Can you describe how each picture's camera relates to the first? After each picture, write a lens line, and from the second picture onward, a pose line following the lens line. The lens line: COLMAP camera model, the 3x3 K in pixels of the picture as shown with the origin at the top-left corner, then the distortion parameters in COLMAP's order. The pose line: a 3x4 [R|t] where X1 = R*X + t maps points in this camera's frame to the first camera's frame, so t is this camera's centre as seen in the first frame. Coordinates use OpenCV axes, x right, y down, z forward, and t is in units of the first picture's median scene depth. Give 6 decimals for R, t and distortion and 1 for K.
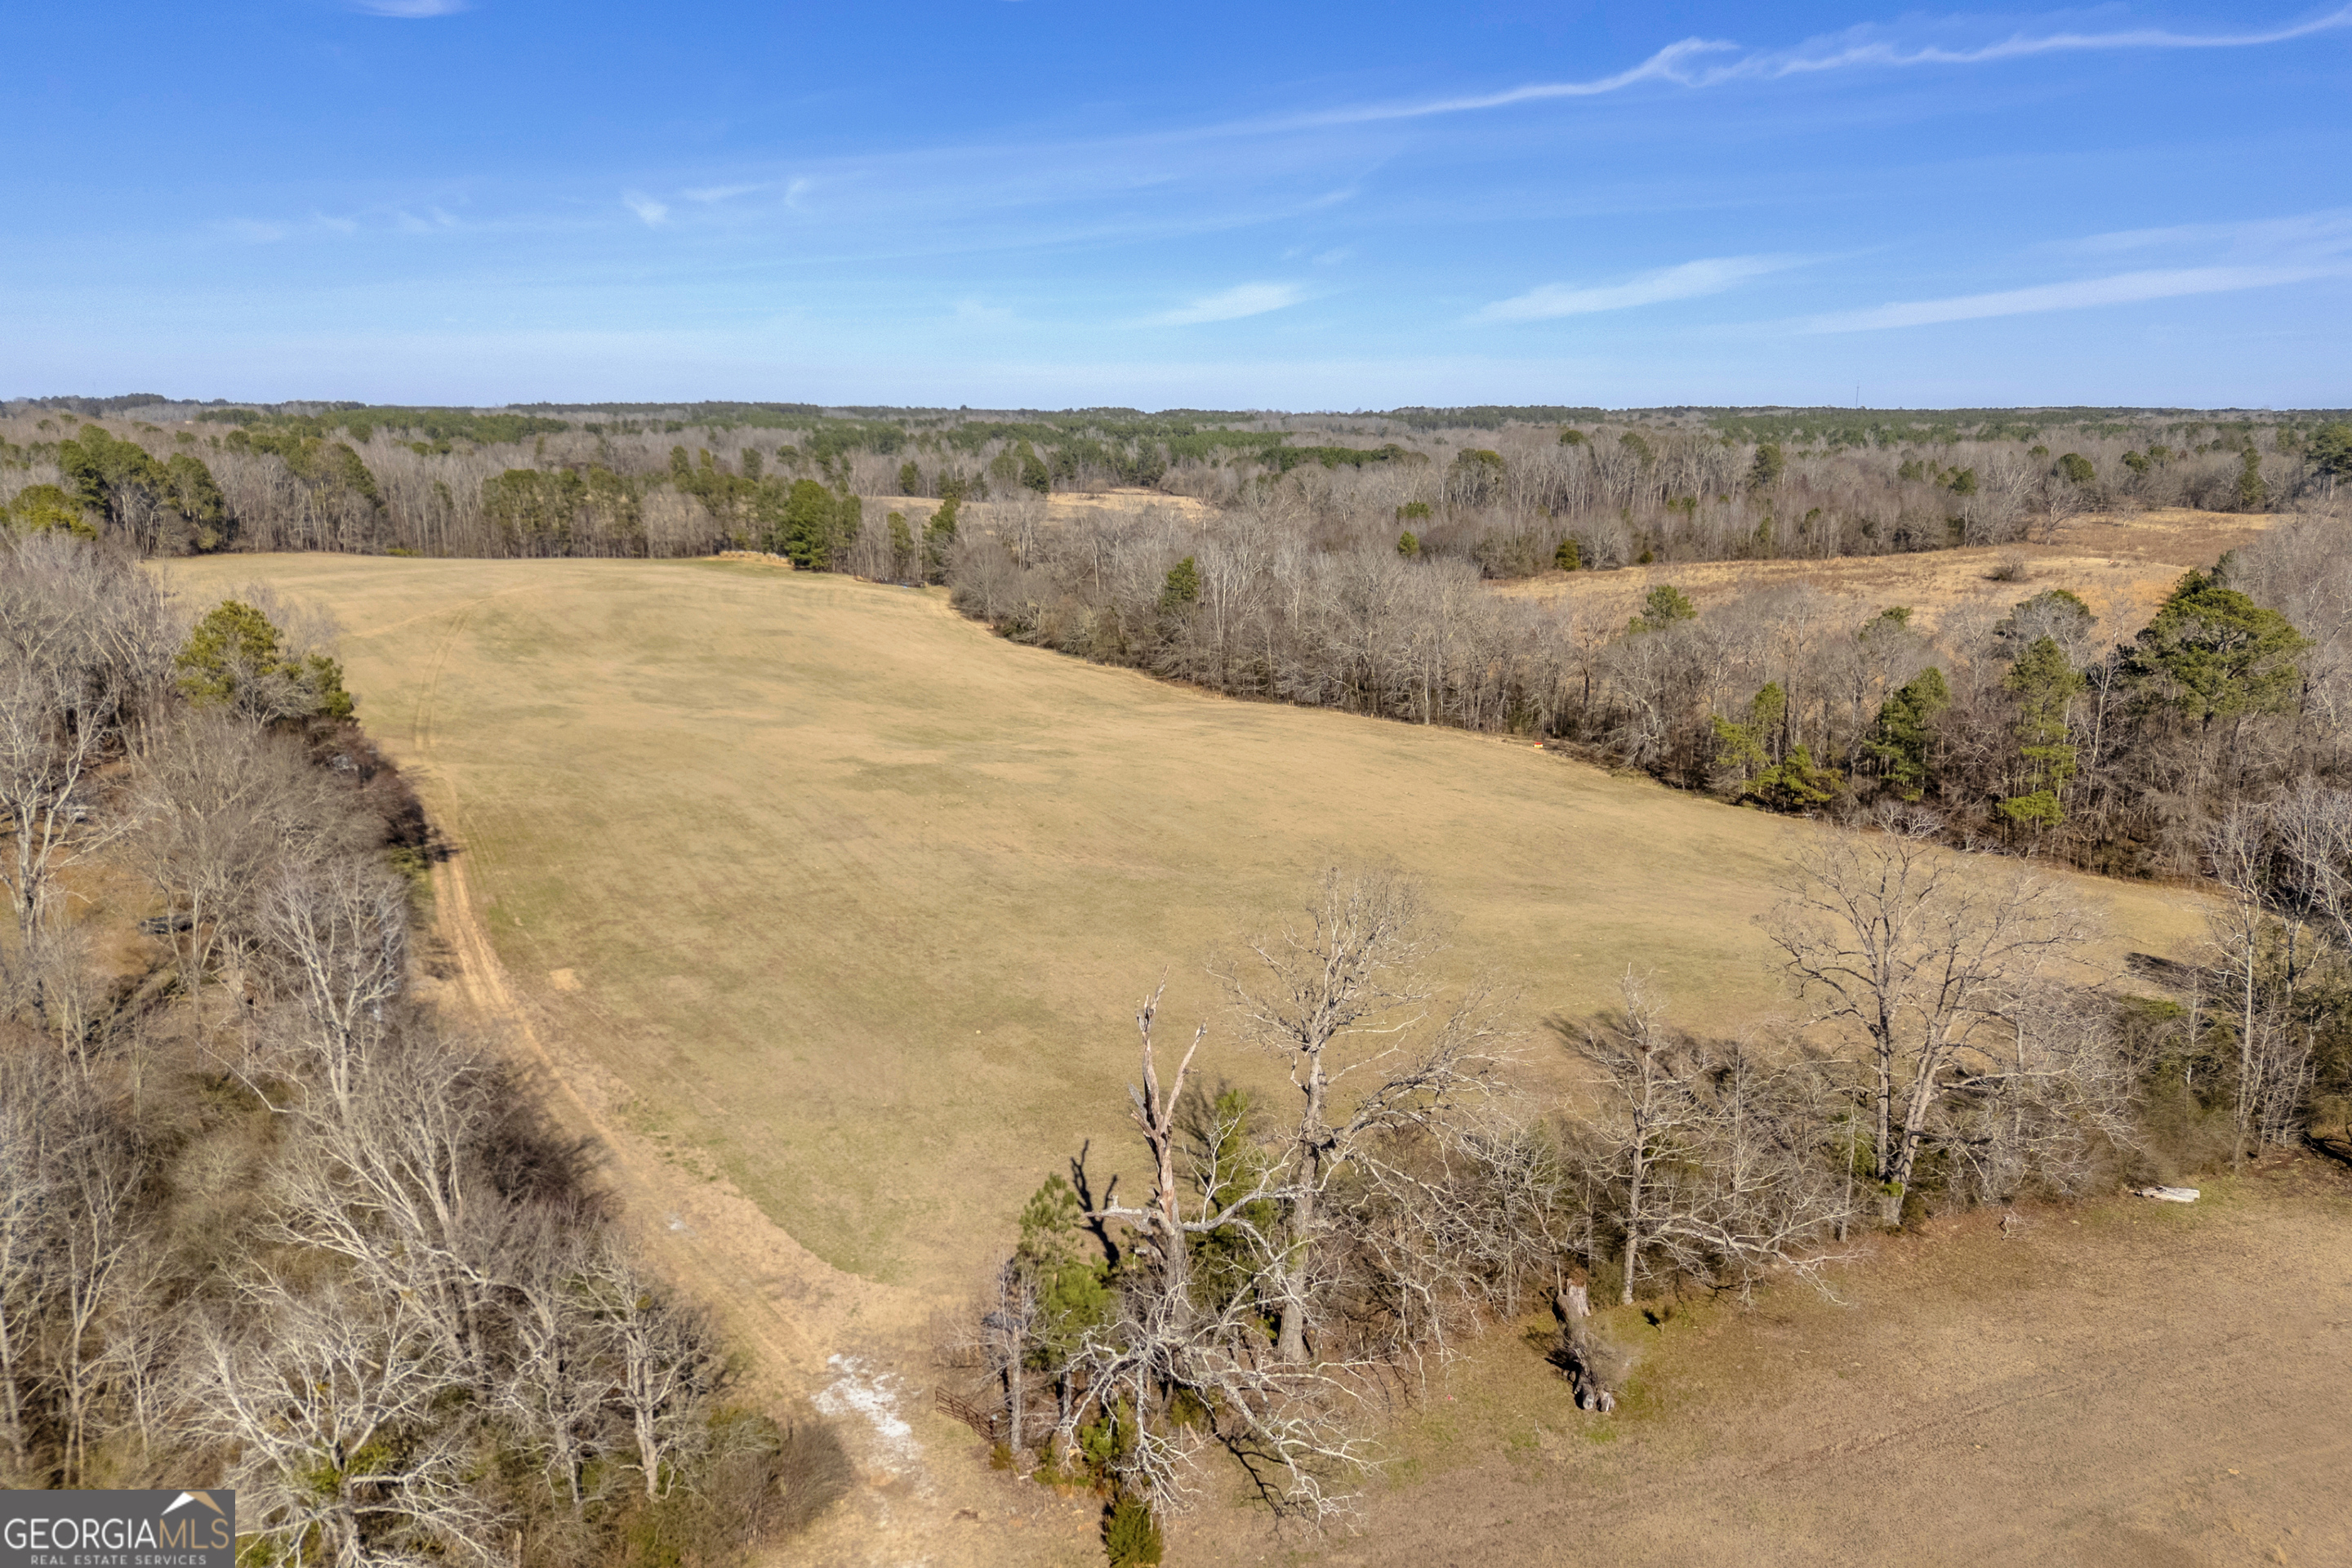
lens RADIAL K [[1713.0, 0, 1170.0], [0, 1713.0, 791.4], [0, 0, 1]] dist [0.105676, -0.129833]
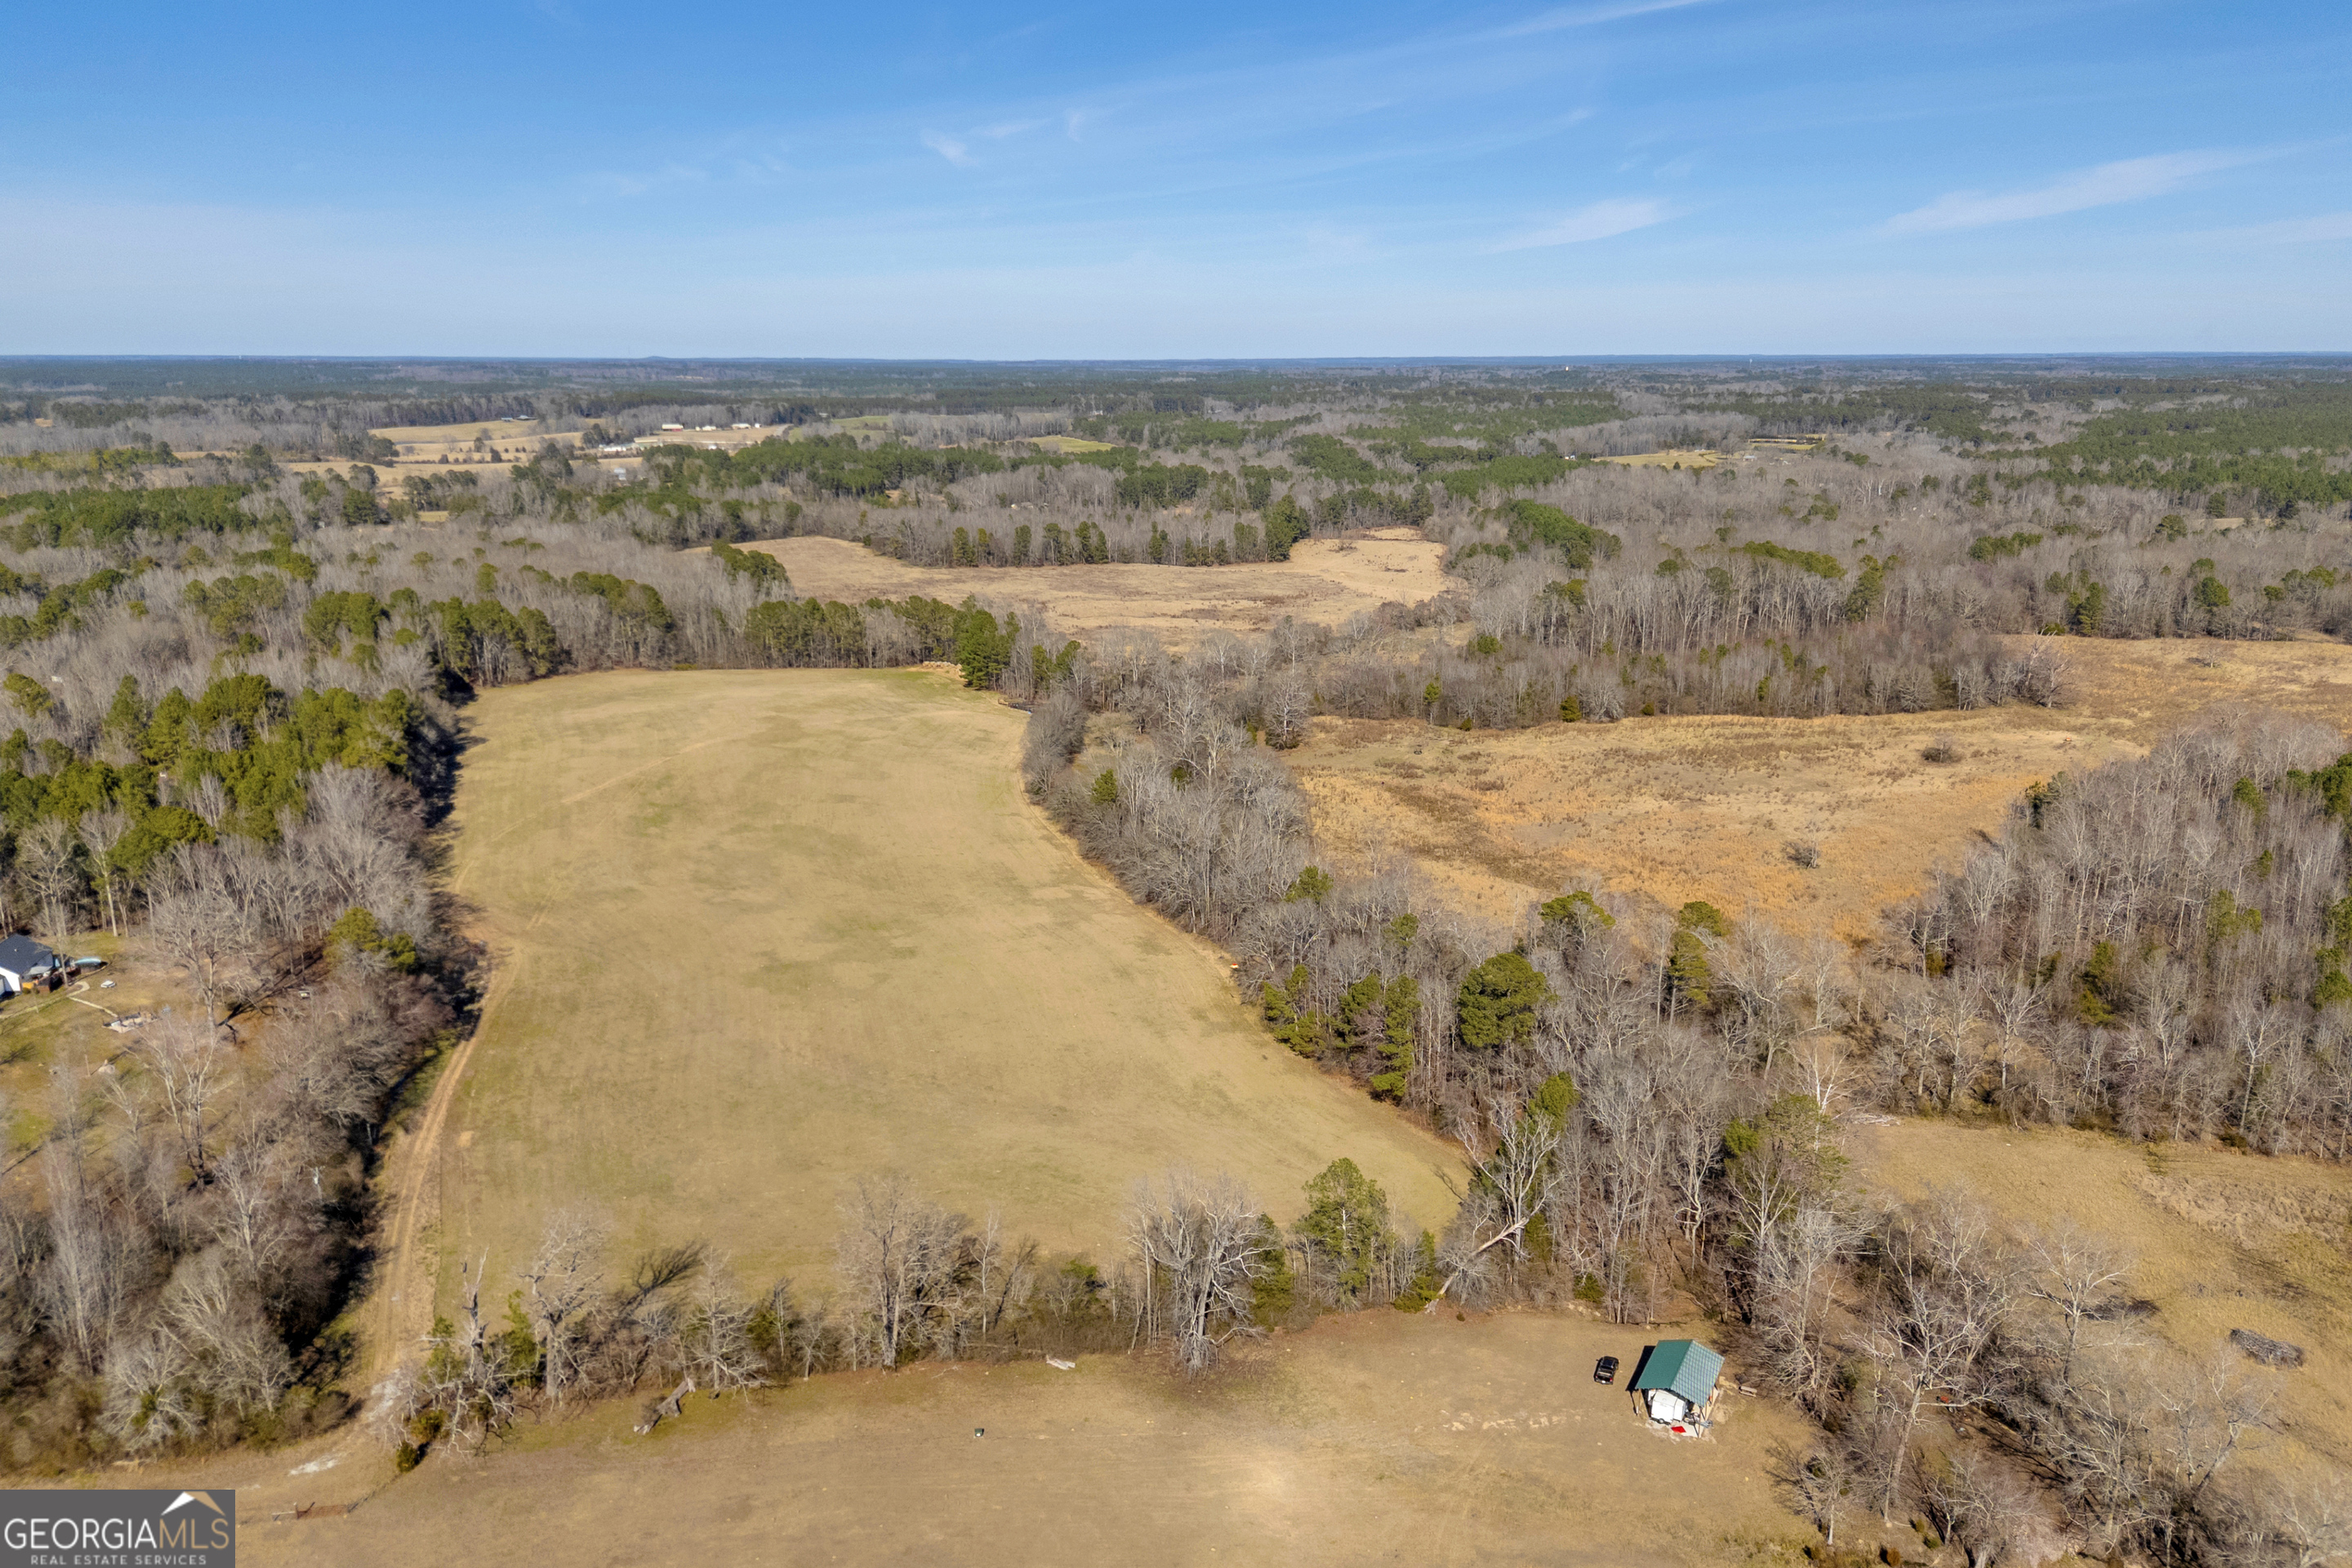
lens RADIAL K [[1713.0, 0, 1170.0], [0, 1713.0, 791.4], [0, 0, 1]] dist [0.105676, -0.129833]
pose [[0.968157, 0.053923, -0.244466, 0.221119], [-0.045036, 0.998110, 0.041802, -0.100908], [0.246259, -0.029461, 0.968756, -0.174226]]
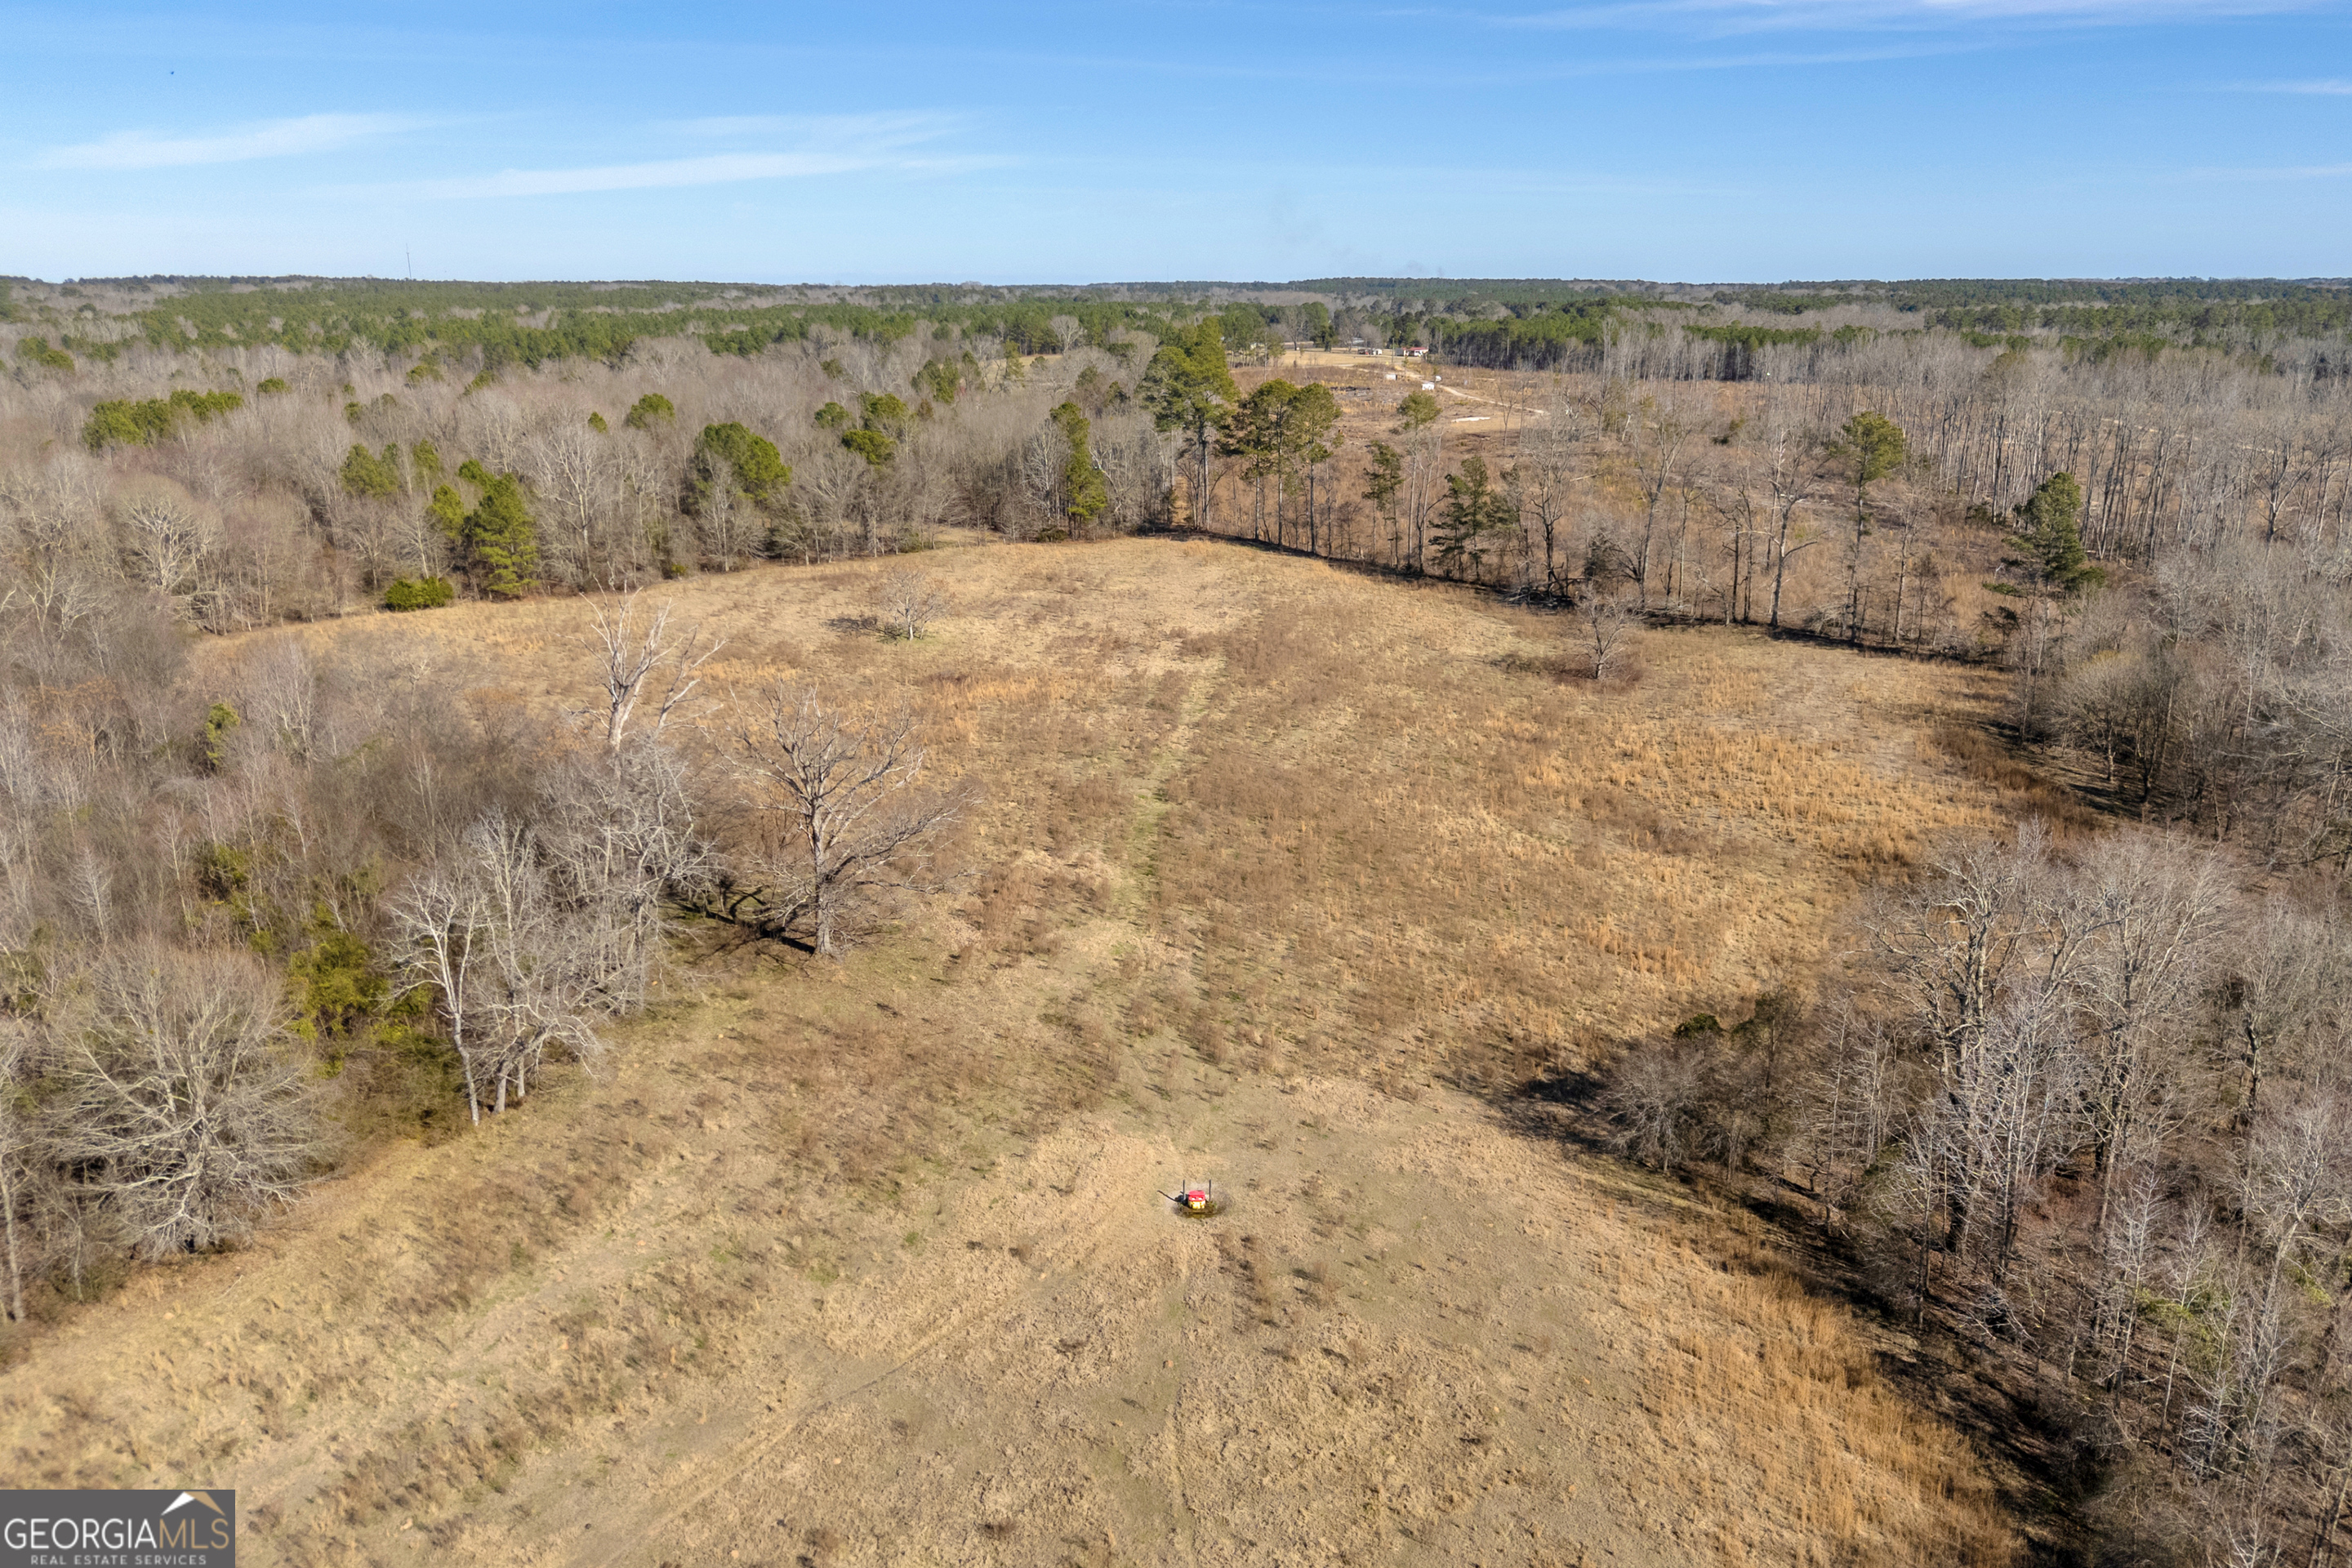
lens RADIAL K [[1763.3, 0, 1157.3], [0, 1763.3, 703.3], [0, 0, 1]] dist [0.110300, -0.139649]
pose [[0.737650, -0.159276, 0.656127, 0.360510], [0.147491, 0.986320, 0.073614, -0.174679], [-0.658877, 0.042472, 0.751051, 0.738060]]
